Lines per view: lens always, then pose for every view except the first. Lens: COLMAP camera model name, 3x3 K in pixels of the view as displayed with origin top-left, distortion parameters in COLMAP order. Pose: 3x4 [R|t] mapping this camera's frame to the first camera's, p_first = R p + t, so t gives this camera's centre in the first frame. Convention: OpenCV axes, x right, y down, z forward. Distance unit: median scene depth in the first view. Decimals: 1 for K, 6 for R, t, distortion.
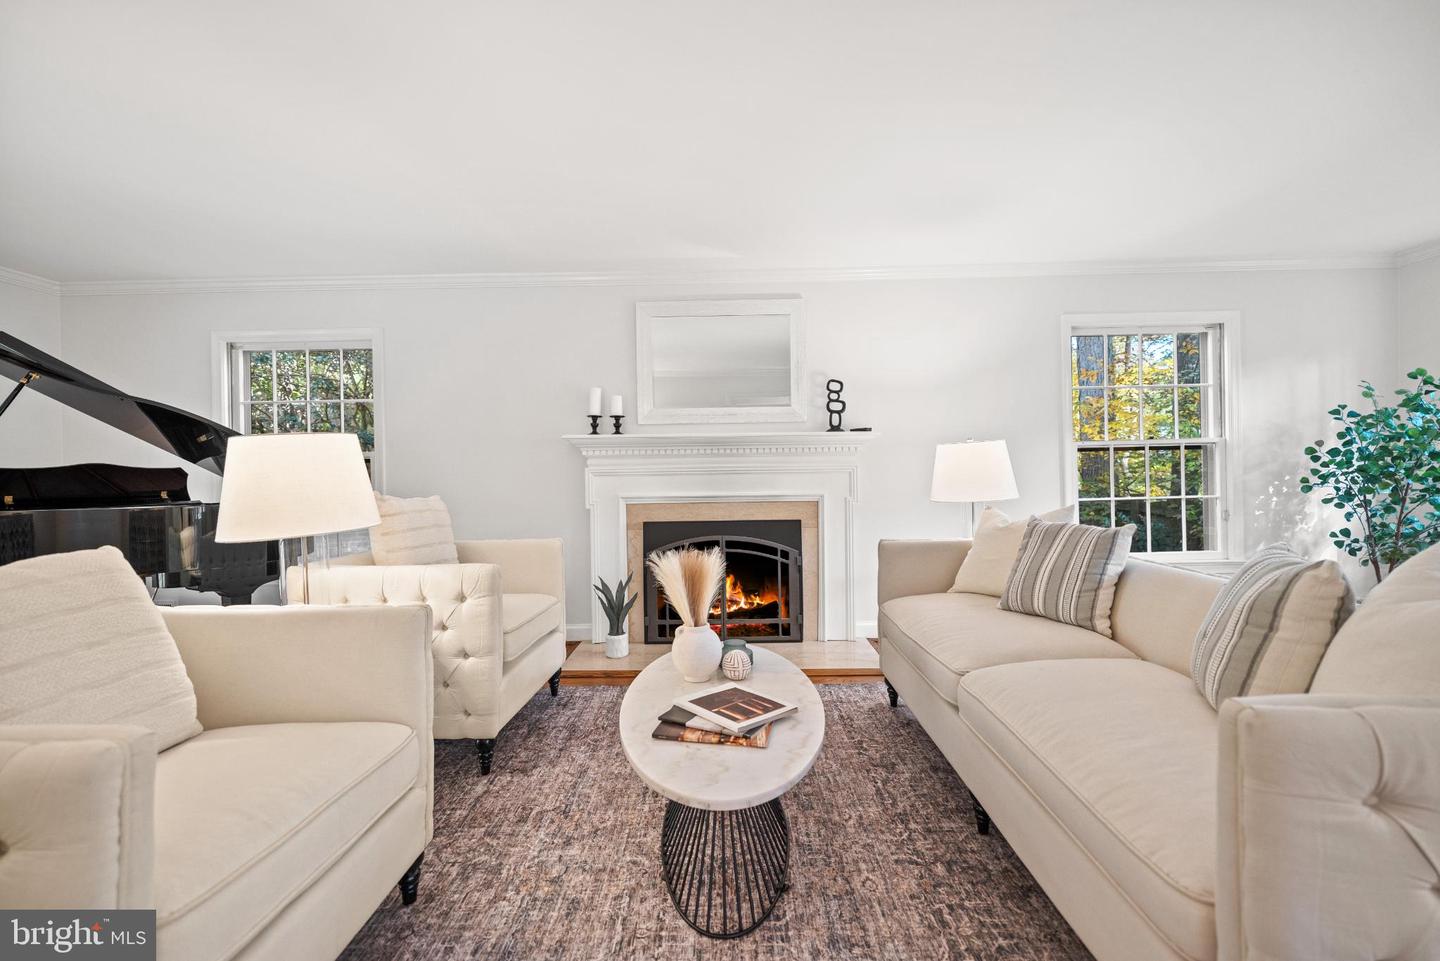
lens RADIAL K [[615.0, 0, 726.6], [0, 615.0, 468.3], [0, 0, 1]] dist [-0.001463, 0.000149]
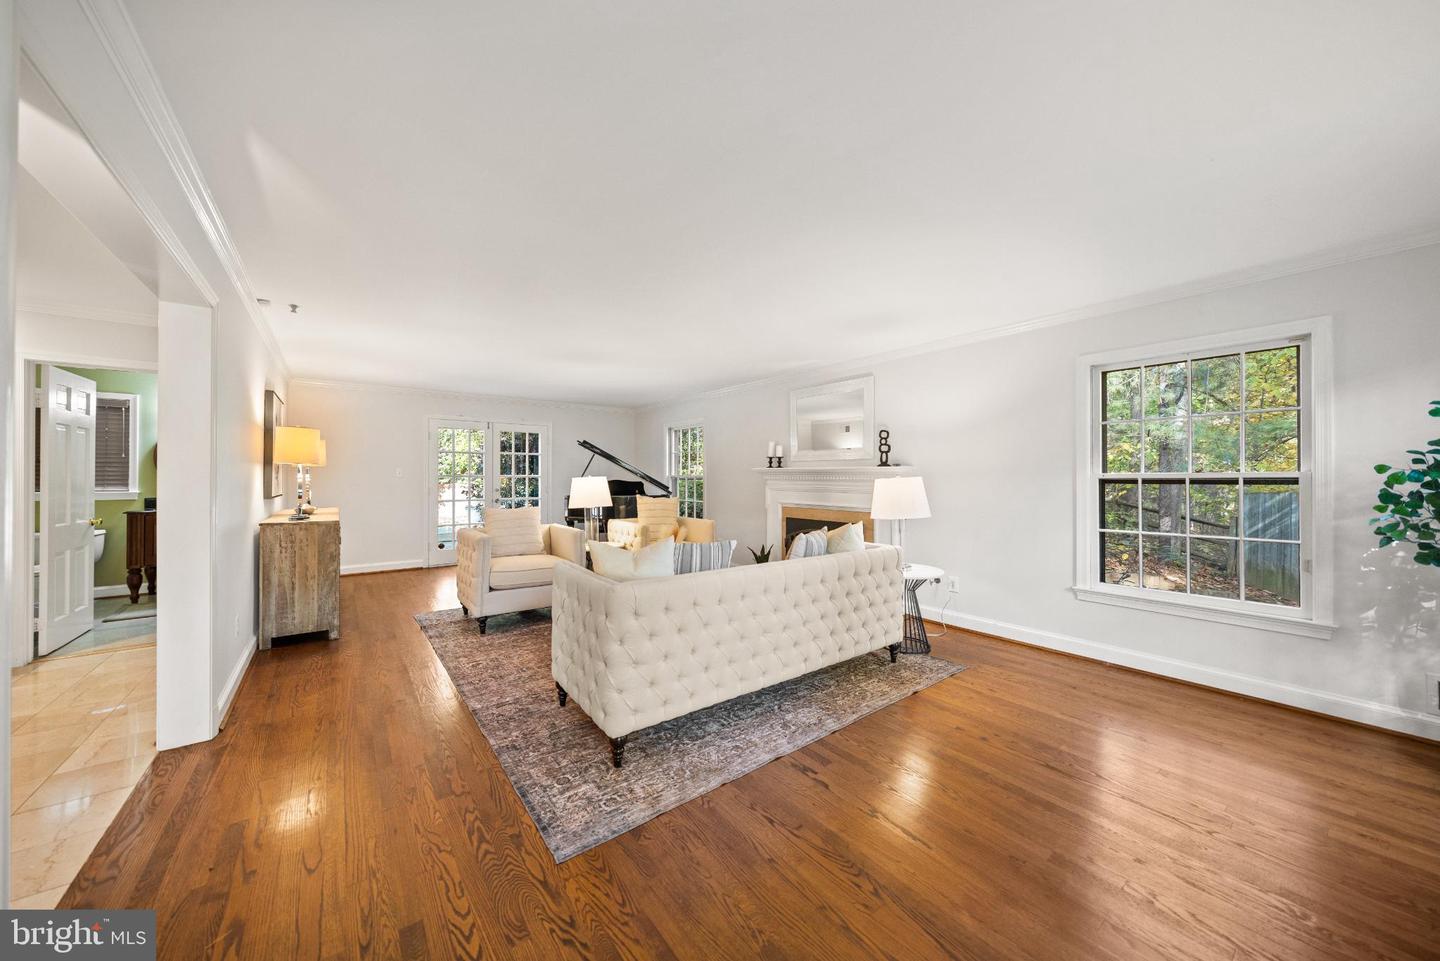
lens RADIAL K [[497.3, 0, 711.6], [0, 497.3, 476.7], [0, 0, 1]] dist [-0.002749, -0.000052]
pose [[0.610623, 0.016042, -0.791759, 0.858575], [-0.009130, 0.999871, 0.013217, -0.046061], [0.791869, -0.000841, 0.610691, -0.040478]]
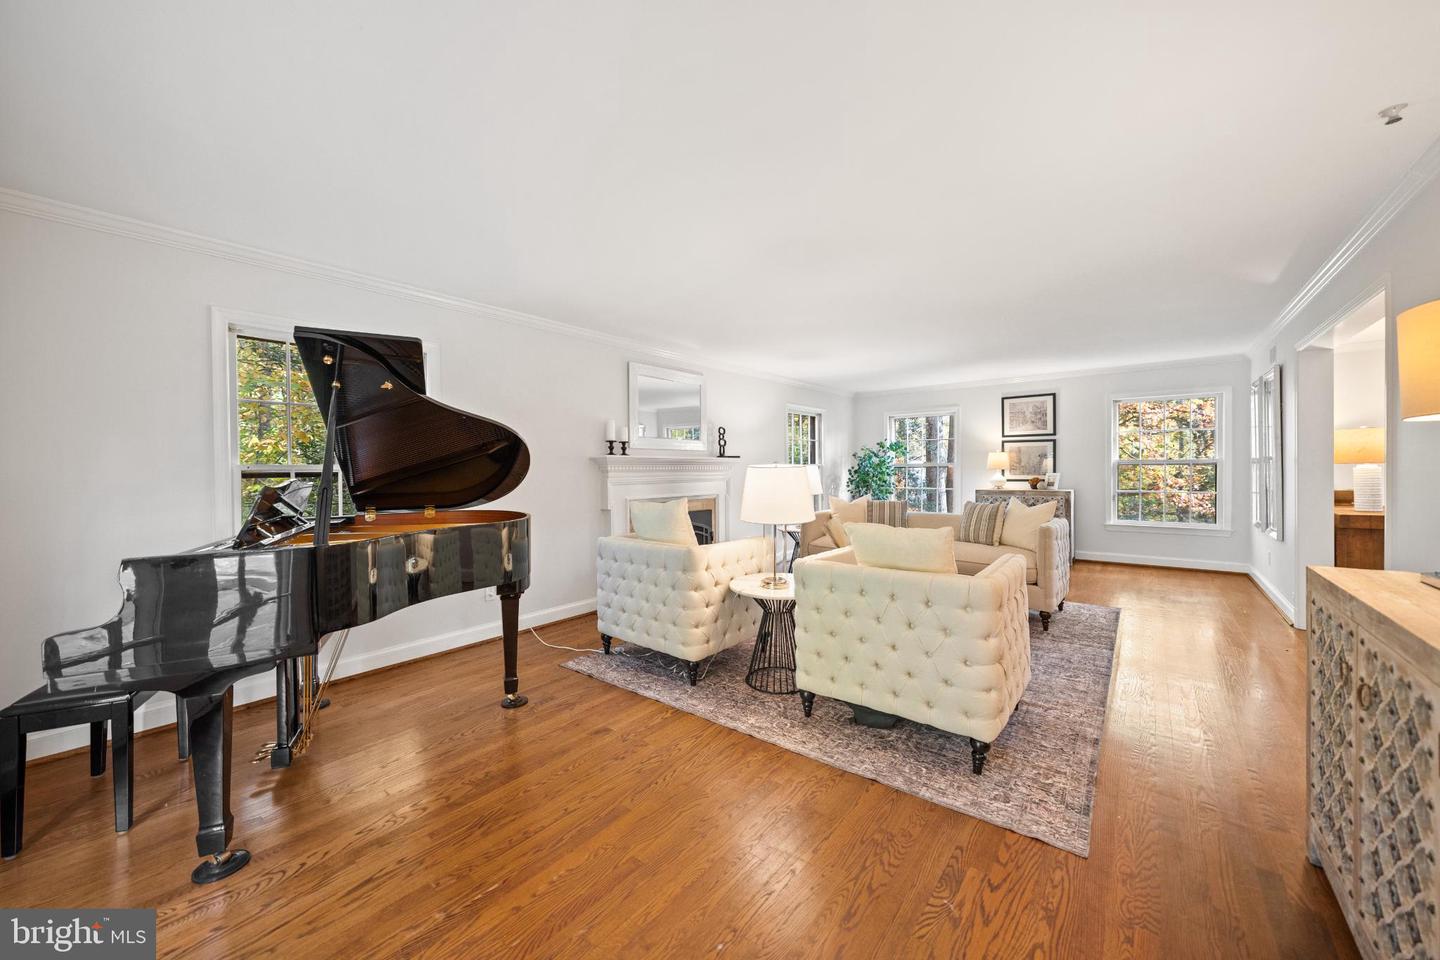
lens RADIAL K [[536.8, 0, 715.9], [0, 536.8, 472.0], [0, 0, 1]] dist [-0.001423, -0.000048]
pose [[0.615425, 0.004707, 0.788181, -1.021963], [-0.002417, 0.999989, -0.004084, -0.012388], [-0.788191, 0.000608, 0.615430, 0.085273]]
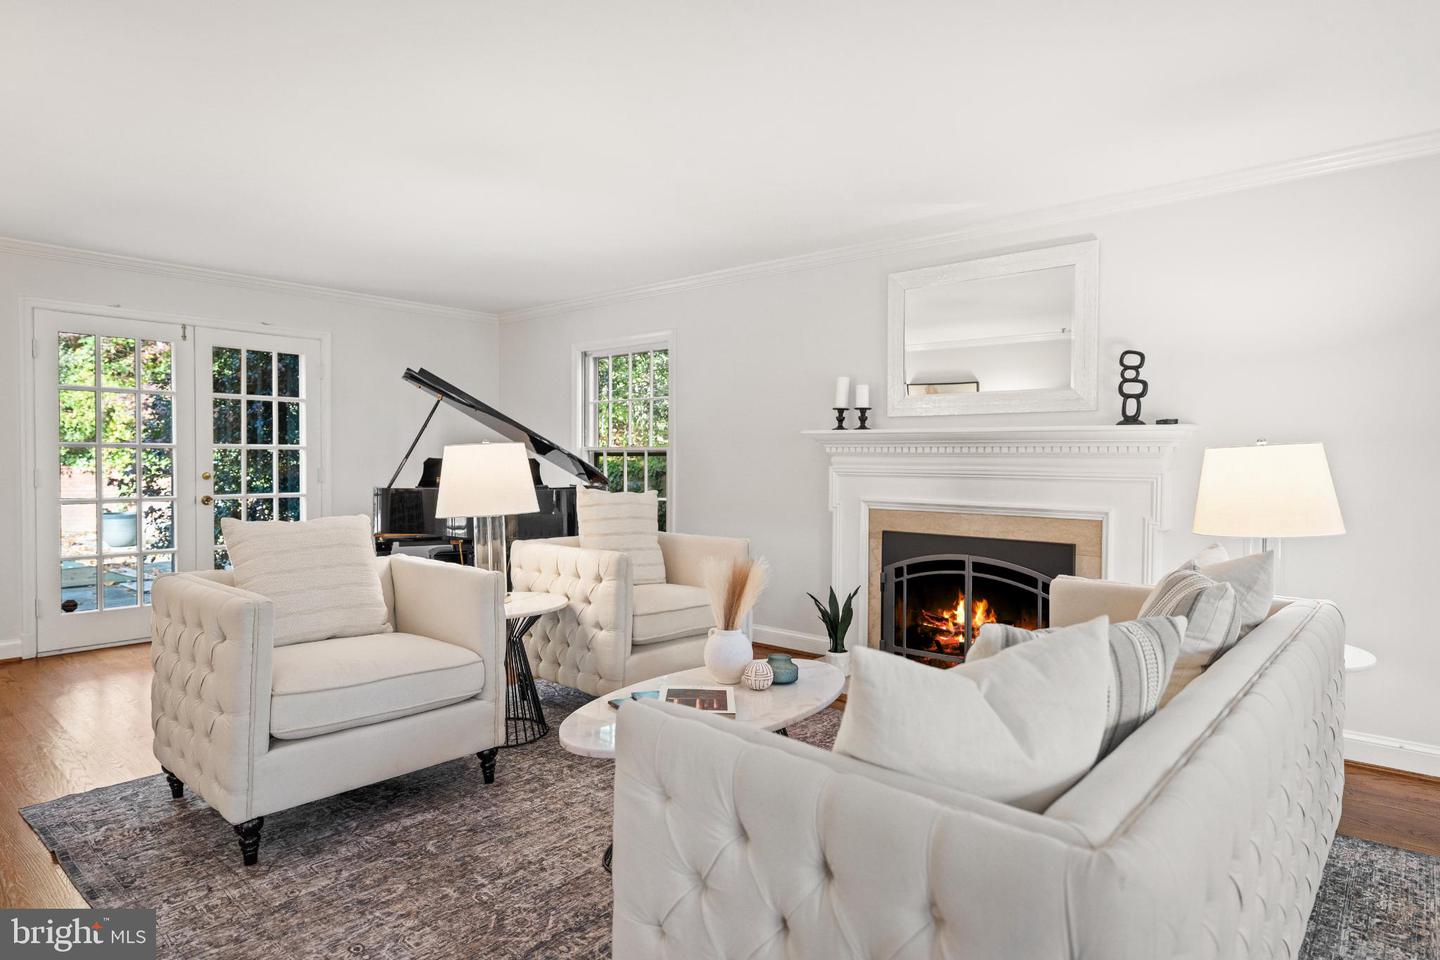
lens RADIAL K [[811.1, 0, 708.3], [0, 811.1, 477.6], [0, 0, 1]] dist [0.005411, -0.001317]
pose [[0.755879, 0.035209, -0.653764, 0.421710], [-0.015401, 0.999233, 0.036008, -0.024818], [0.654531, -0.017149, 0.755841, -0.022768]]
